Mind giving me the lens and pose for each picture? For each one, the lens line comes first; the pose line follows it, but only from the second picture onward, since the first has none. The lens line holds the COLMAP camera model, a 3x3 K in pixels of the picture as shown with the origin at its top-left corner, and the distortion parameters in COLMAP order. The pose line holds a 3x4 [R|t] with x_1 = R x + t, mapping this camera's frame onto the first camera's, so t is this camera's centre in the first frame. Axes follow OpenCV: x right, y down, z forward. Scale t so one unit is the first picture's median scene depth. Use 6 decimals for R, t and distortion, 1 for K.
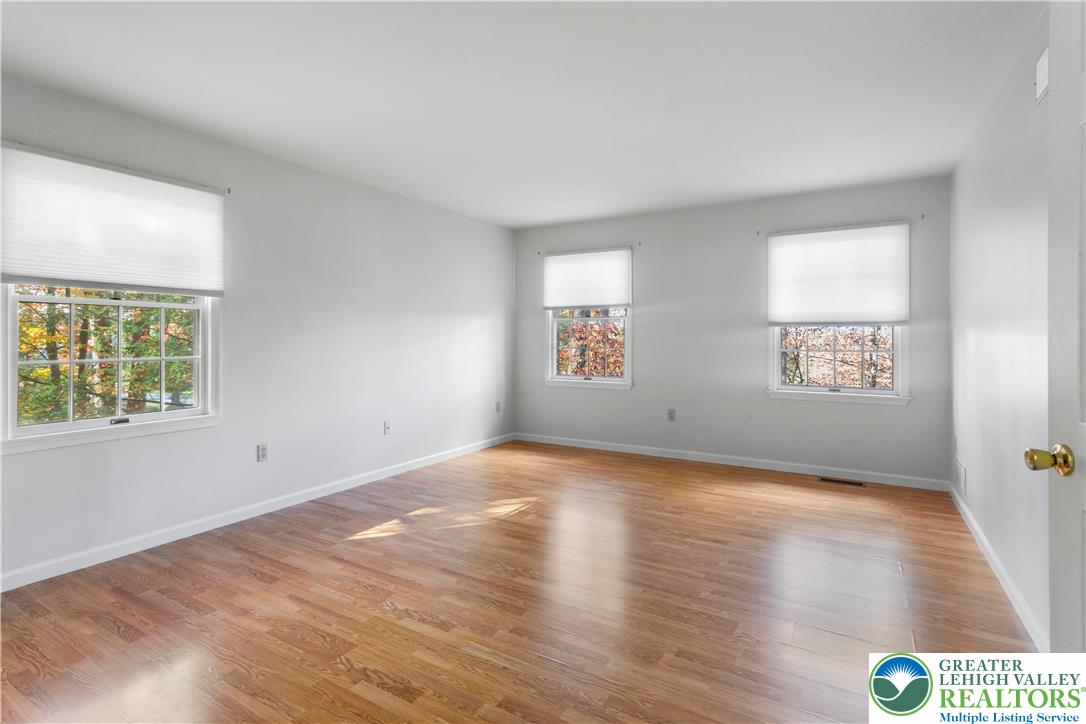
lens RADIAL K [[539.7, 0, 542.8], [0, 539.7, 339.3], [0, 0, 1]] dist [0.000677, -0.000085]
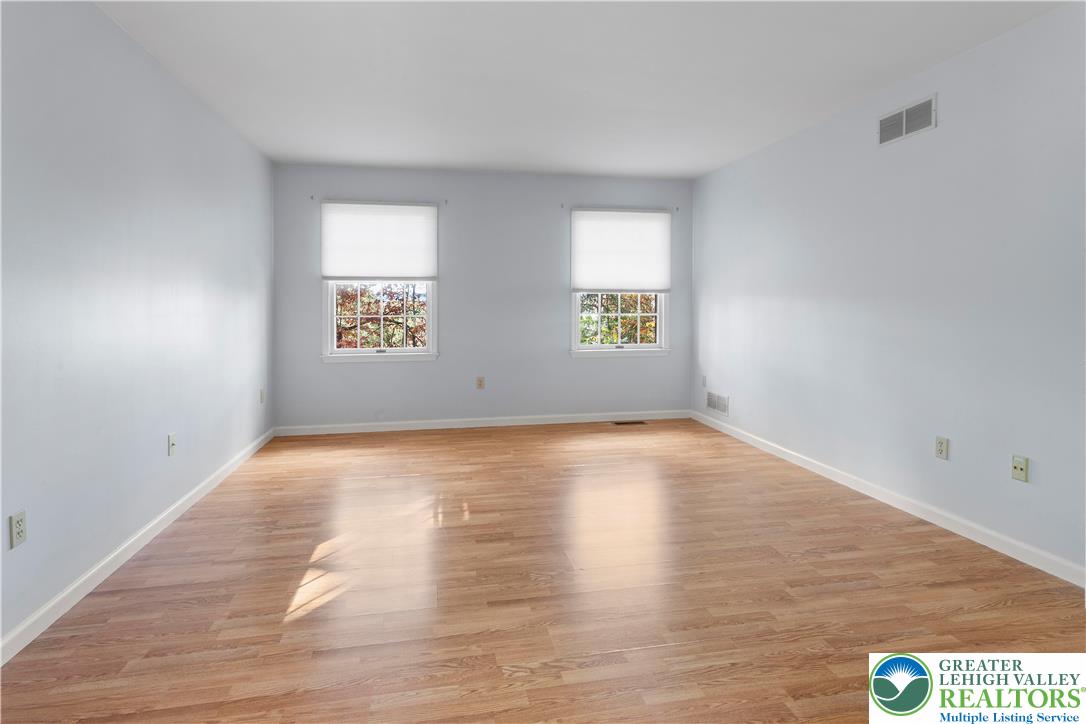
lens RADIAL K [[542.2, 0, 541.9], [0, 542.2, 324.2], [0, 0, 1]] dist [0.002554, 0.000883]
pose [[0.744688, -0.028652, 0.666797, -0.405835], [0.006180, 0.999331, 0.036039, -0.000203], [-0.667384, -0.022717, 0.744368, 0.244369]]
